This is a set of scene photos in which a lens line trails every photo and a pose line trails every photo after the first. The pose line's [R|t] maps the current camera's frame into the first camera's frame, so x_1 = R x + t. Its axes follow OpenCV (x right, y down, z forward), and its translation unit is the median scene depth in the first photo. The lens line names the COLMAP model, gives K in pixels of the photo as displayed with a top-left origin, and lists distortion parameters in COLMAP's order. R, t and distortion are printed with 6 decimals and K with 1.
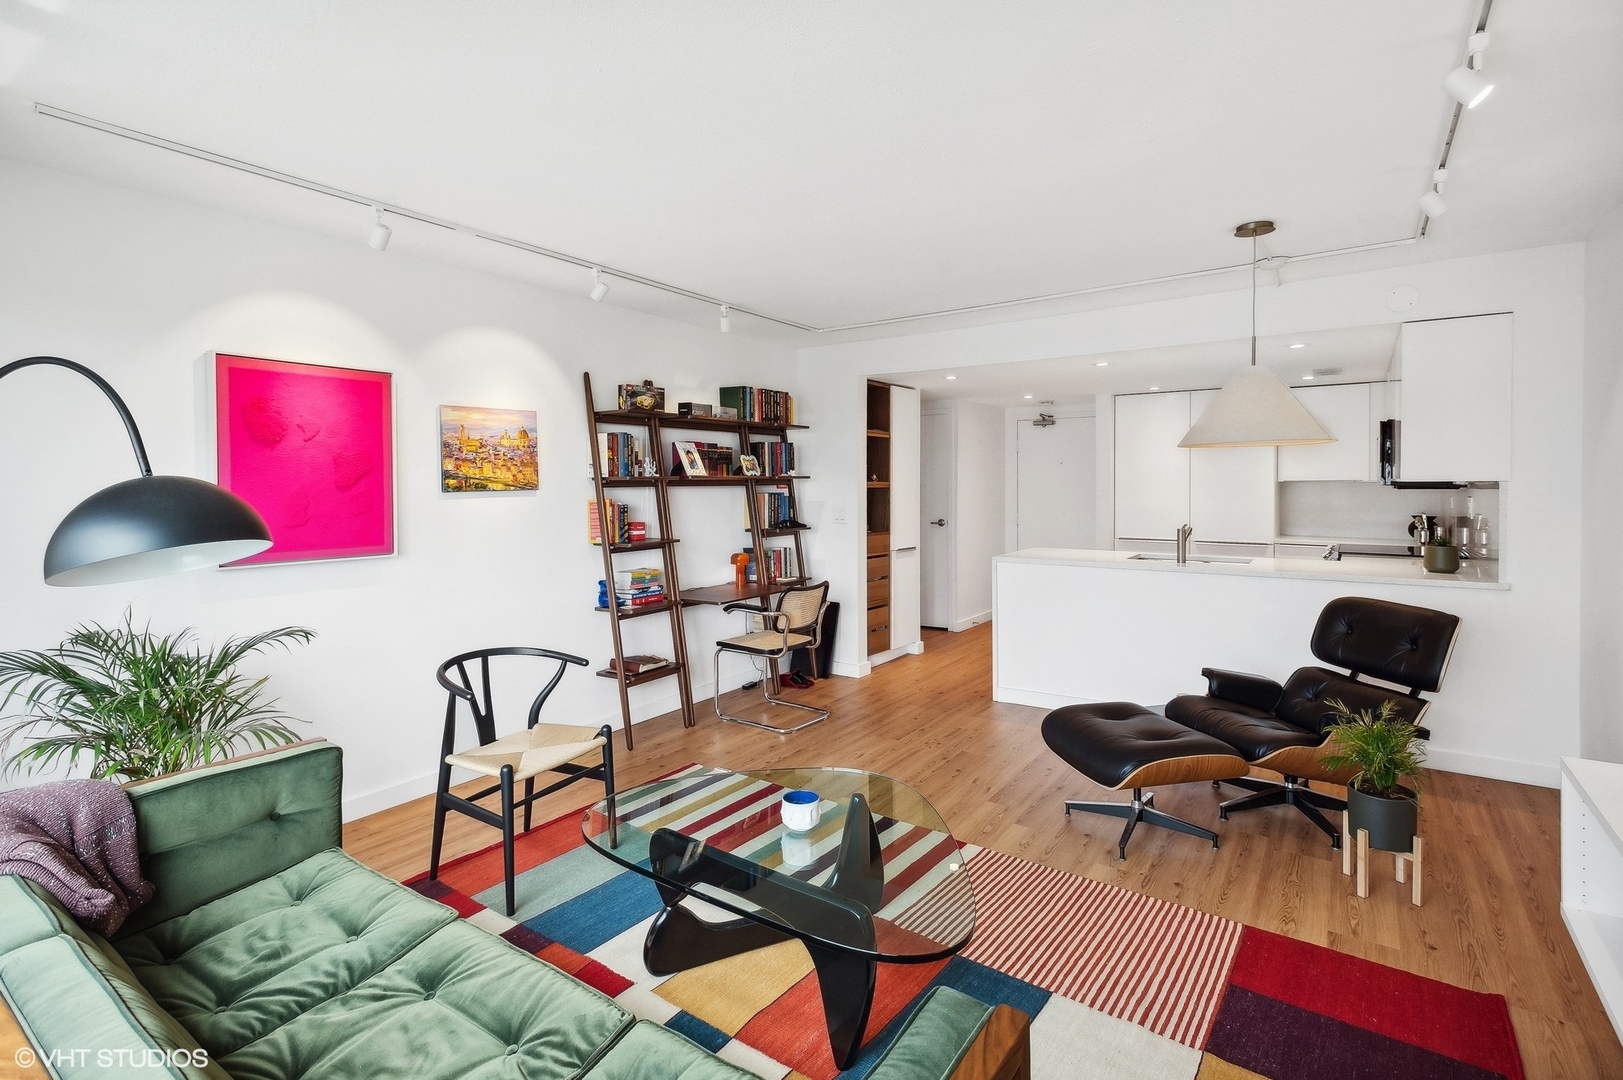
lens RADIAL K [[775.6, 0, 816.8], [0, 775.6, 485.4], [0, 0, 1]] dist [0.001254, 0.000220]
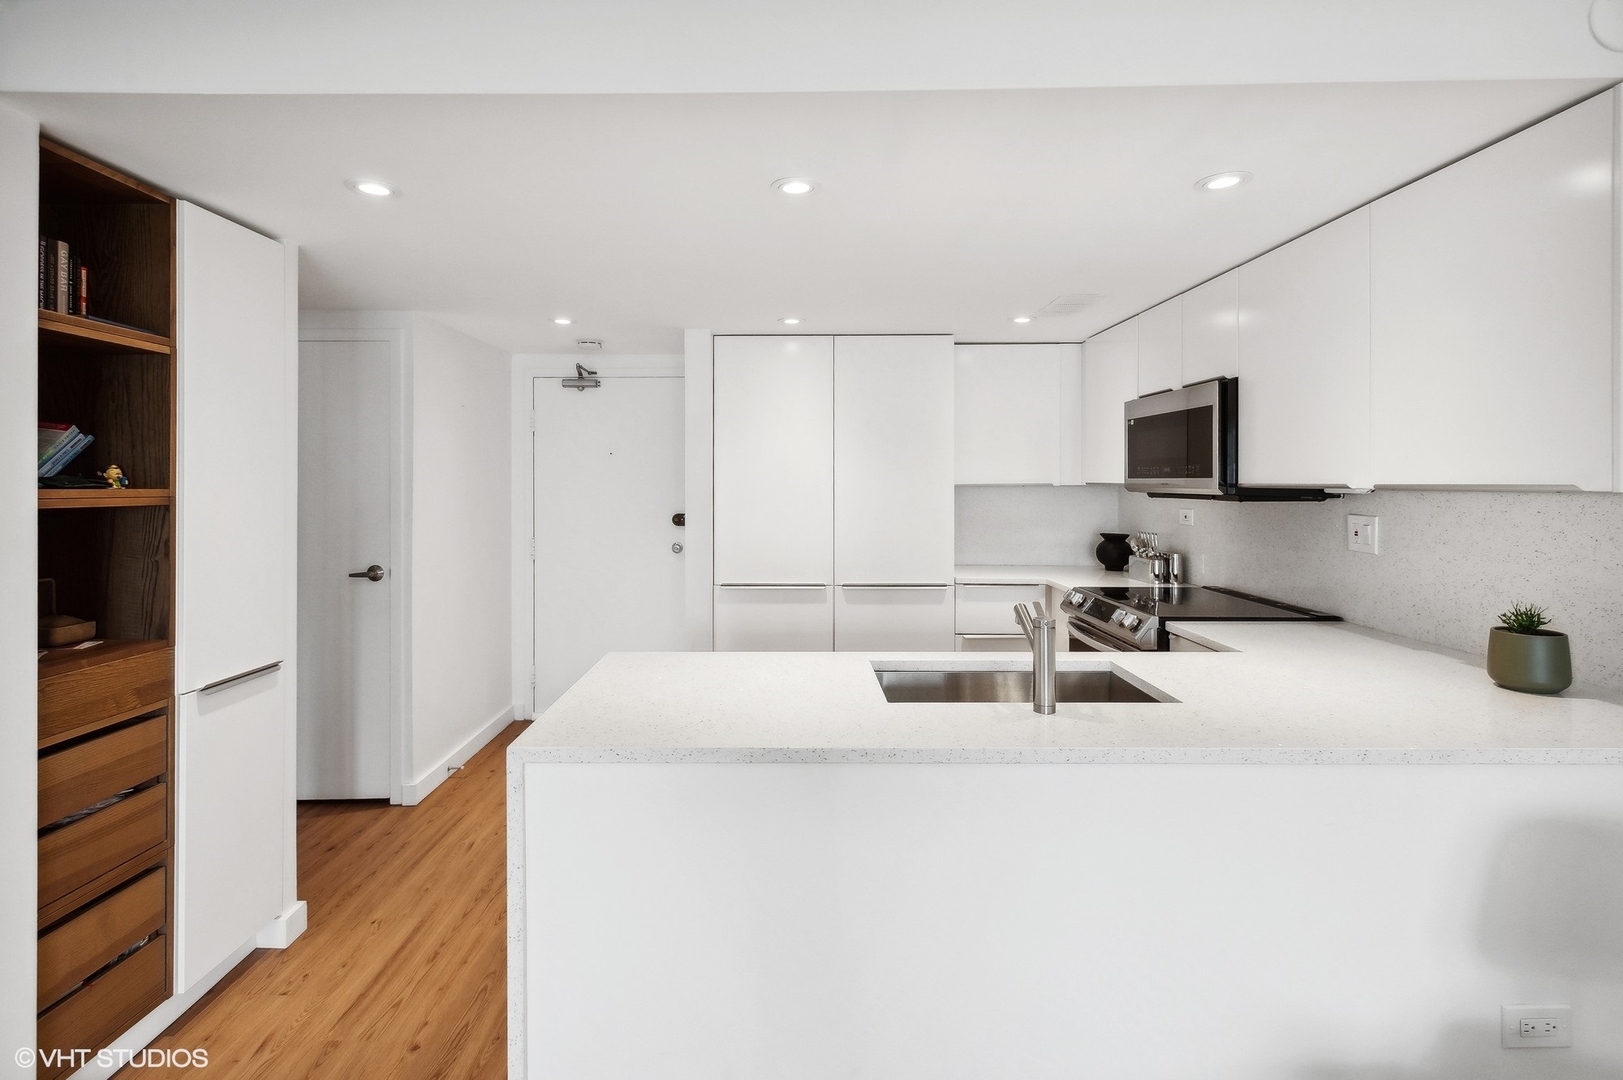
lens RADIAL K [[775.6, 0, 816.8], [0, 775.6, 485.4], [0, 0, 1]] dist [0.001254, 0.000220]
pose [[0.802039, -0.002456, 0.597266, 0.110929], [0.004108, 0.999991, -0.001404, -0.004090], [-0.597257, 0.003580, 0.802042, 0.539148]]
